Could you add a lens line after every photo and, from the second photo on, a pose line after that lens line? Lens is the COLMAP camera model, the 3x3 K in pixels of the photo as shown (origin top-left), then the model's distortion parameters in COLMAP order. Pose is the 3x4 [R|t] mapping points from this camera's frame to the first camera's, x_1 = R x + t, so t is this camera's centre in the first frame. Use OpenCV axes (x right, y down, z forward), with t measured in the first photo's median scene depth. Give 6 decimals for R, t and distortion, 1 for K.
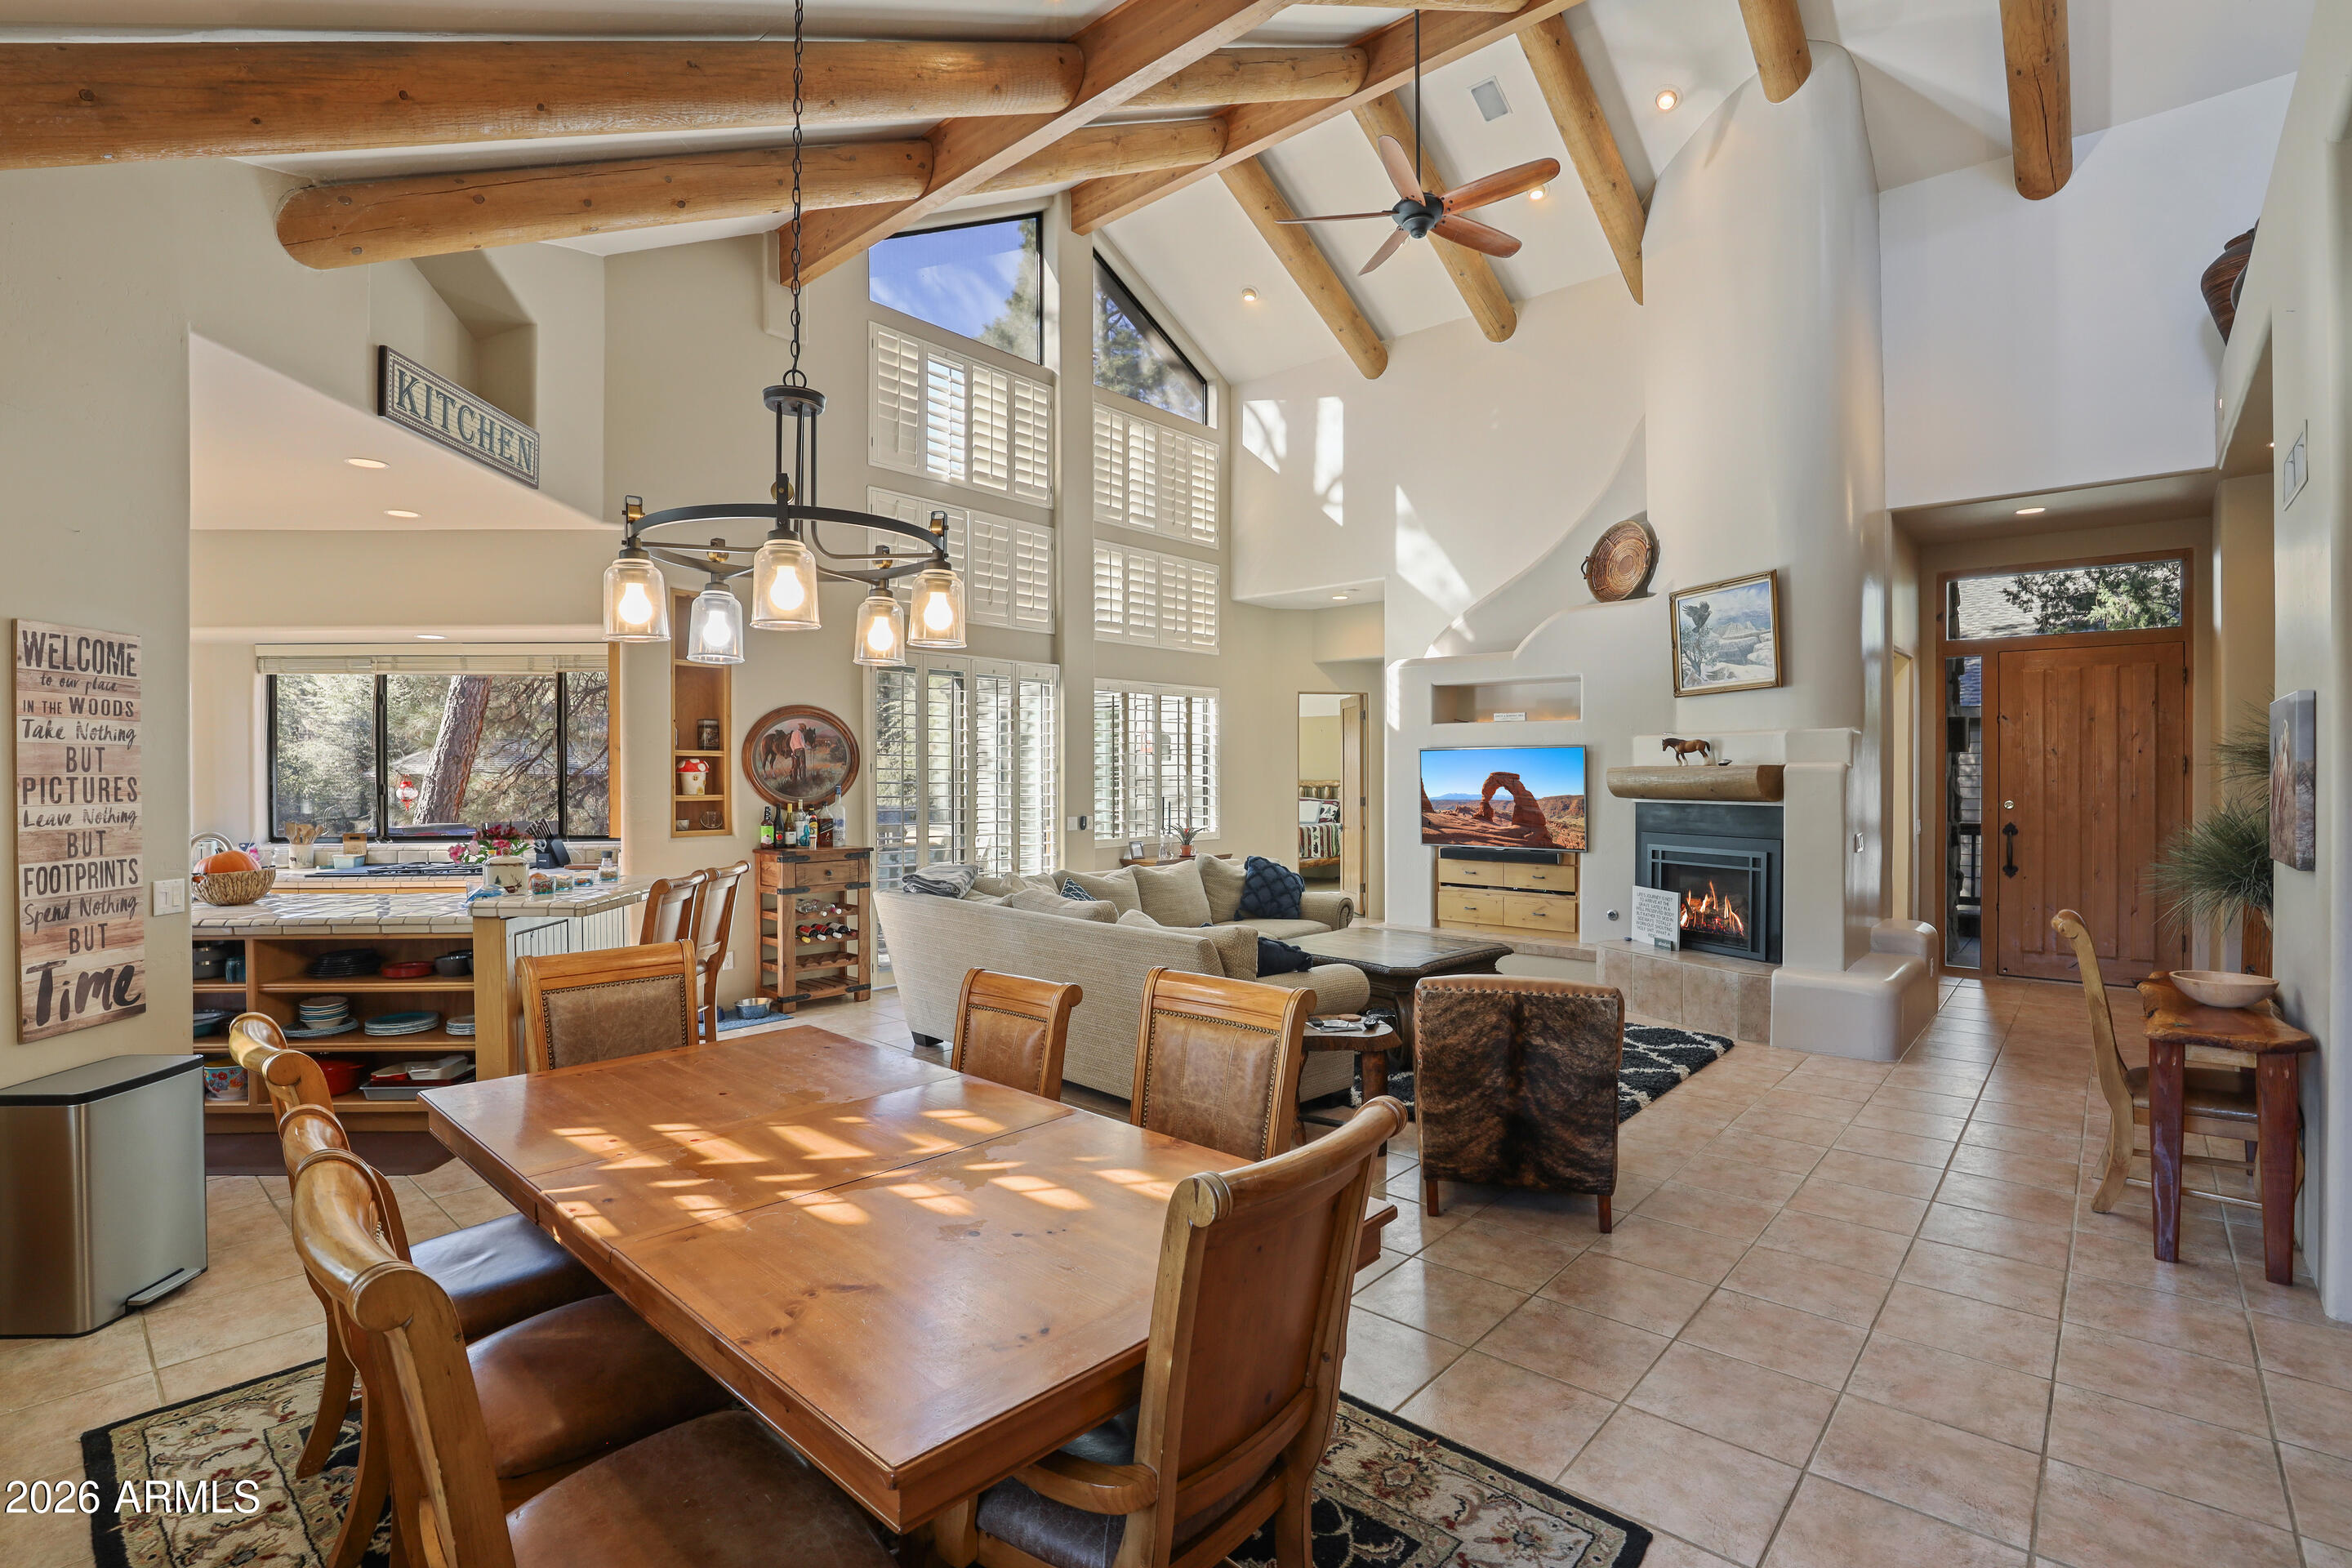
lens RADIAL K [[1086.8, 0, 1176.0], [0, 1086.8, 784.0], [0, 0, 1]] dist [-0.041111, 0.010683]
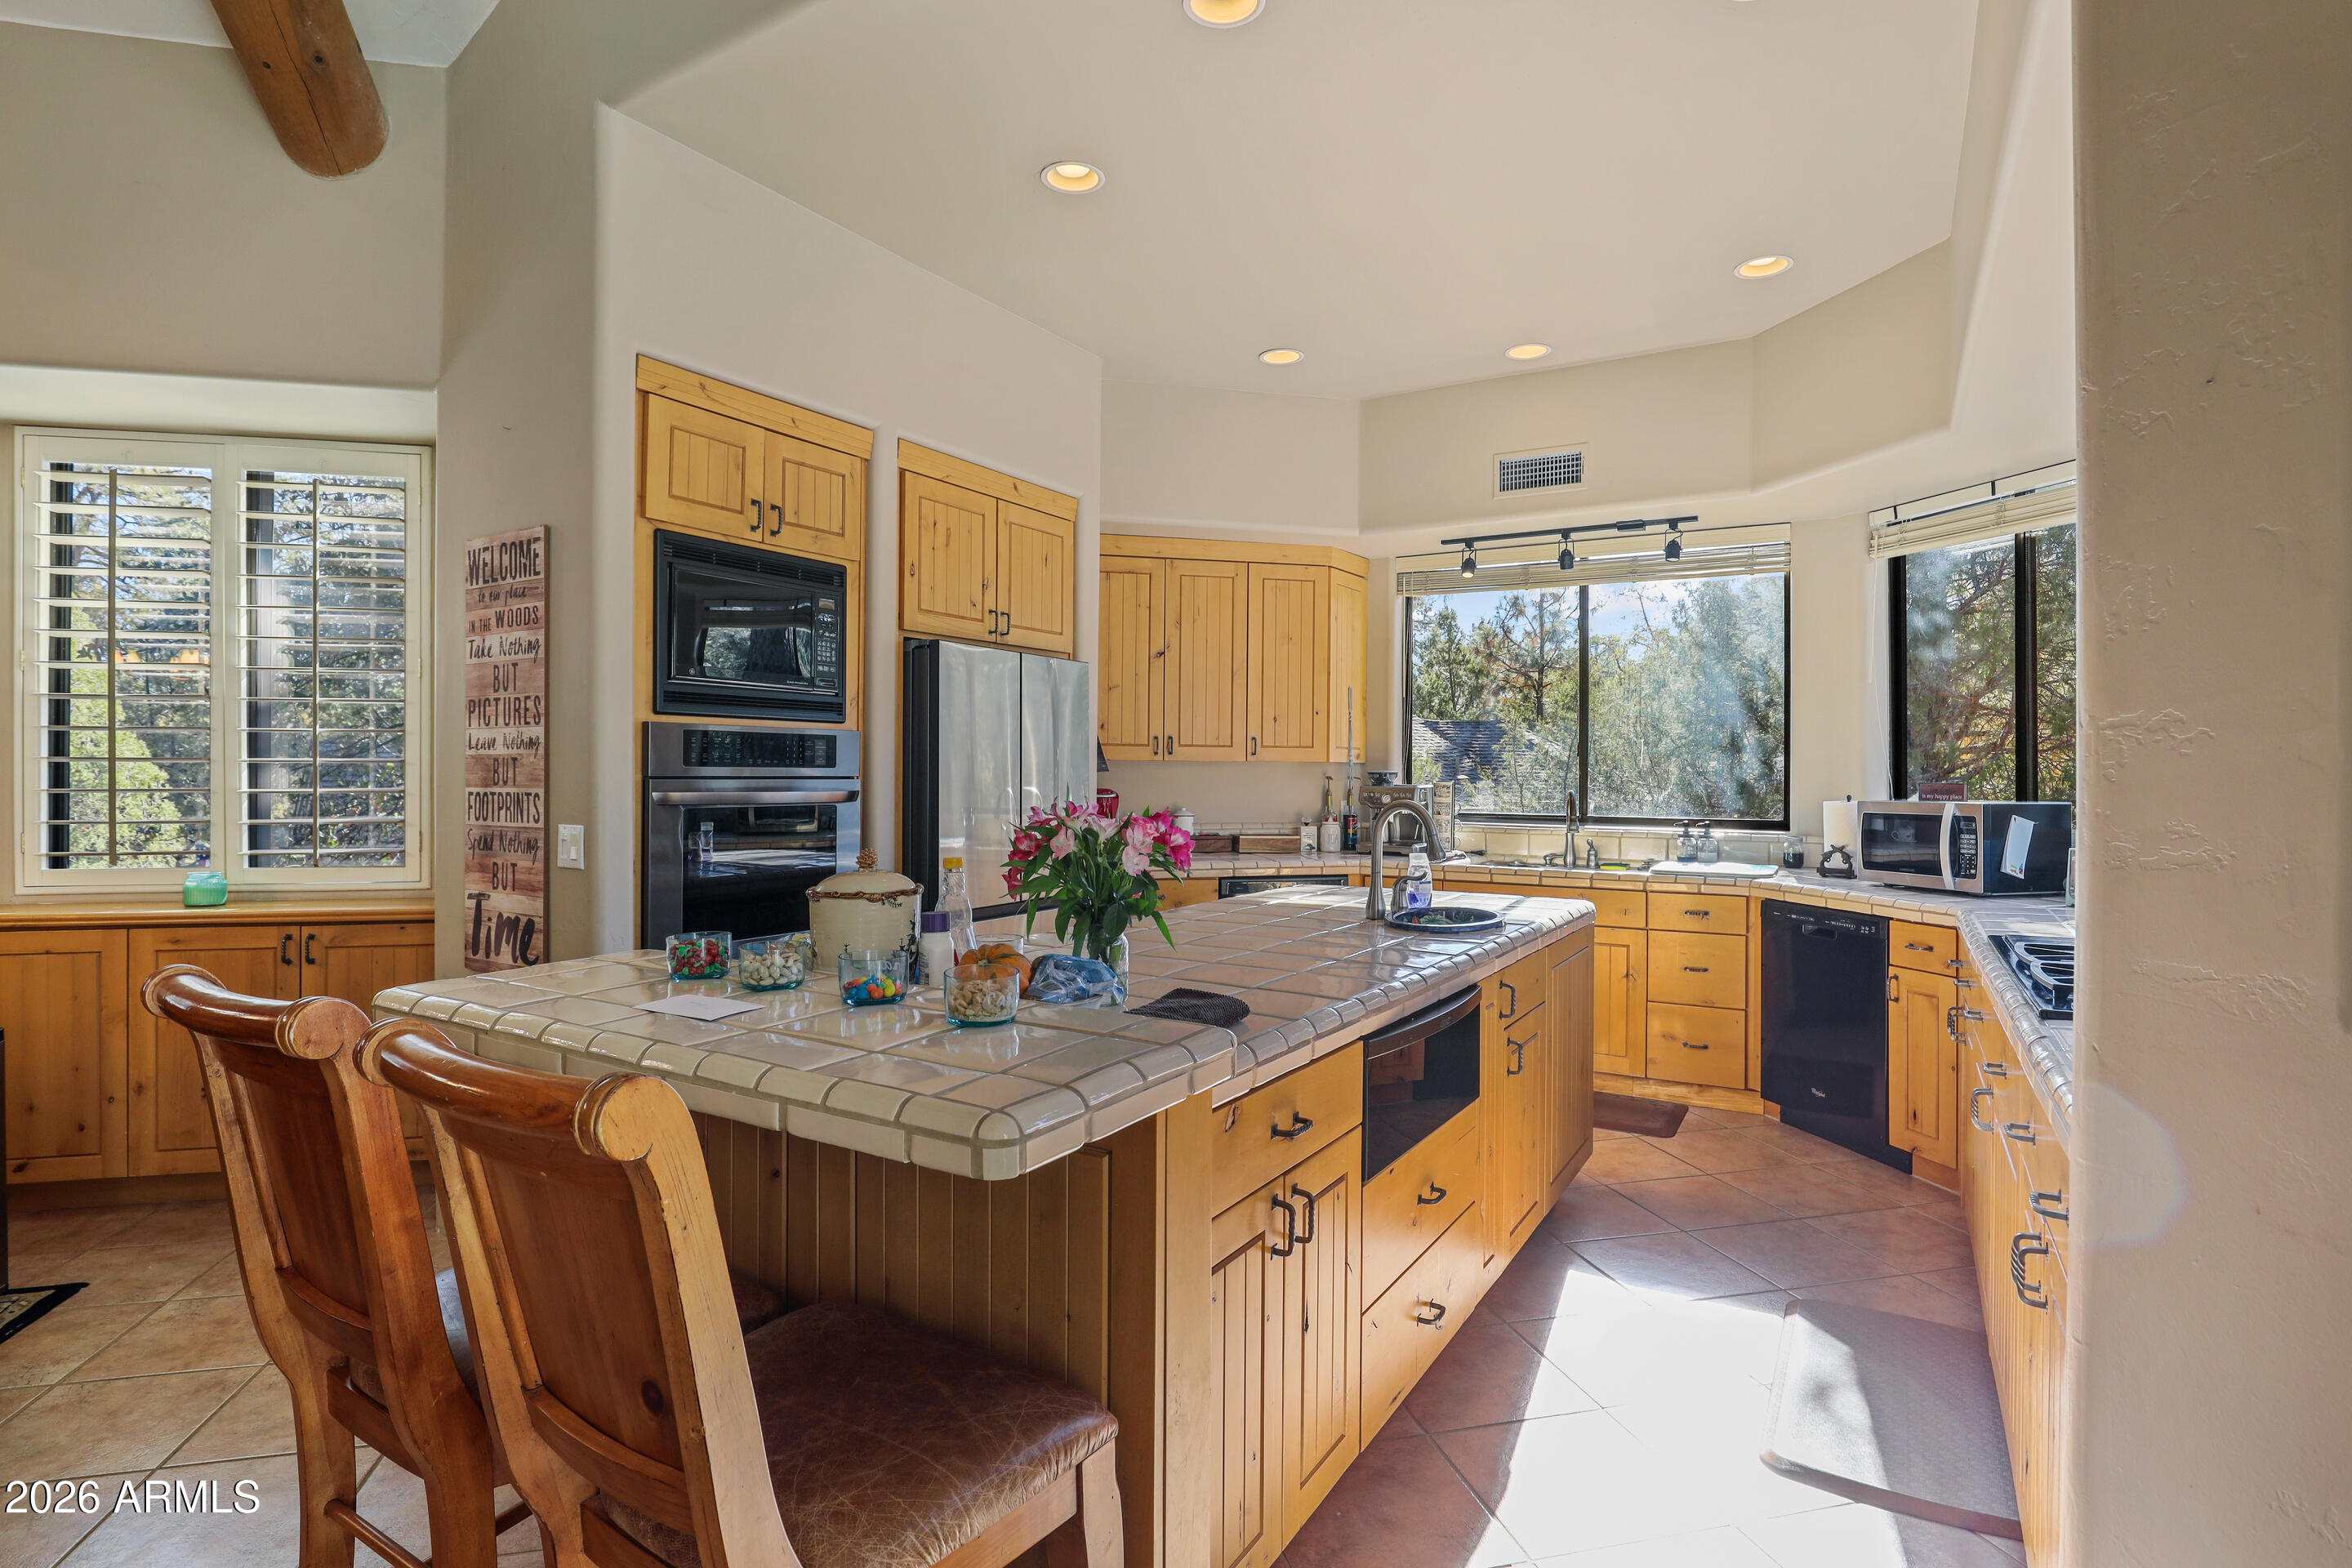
lens RADIAL K [[1173.6, 0, 1176.6], [0, 1173.6, 760.5], [0, 0, 1]] dist [-0.023054, -0.000558]
pose [[-0.570557, -0.005329, -0.821241, -0.517876], [-0.010368, 0.999946, 0.000714, 0.038945], [0.821192, 0.008922, -0.570582, 1.940157]]
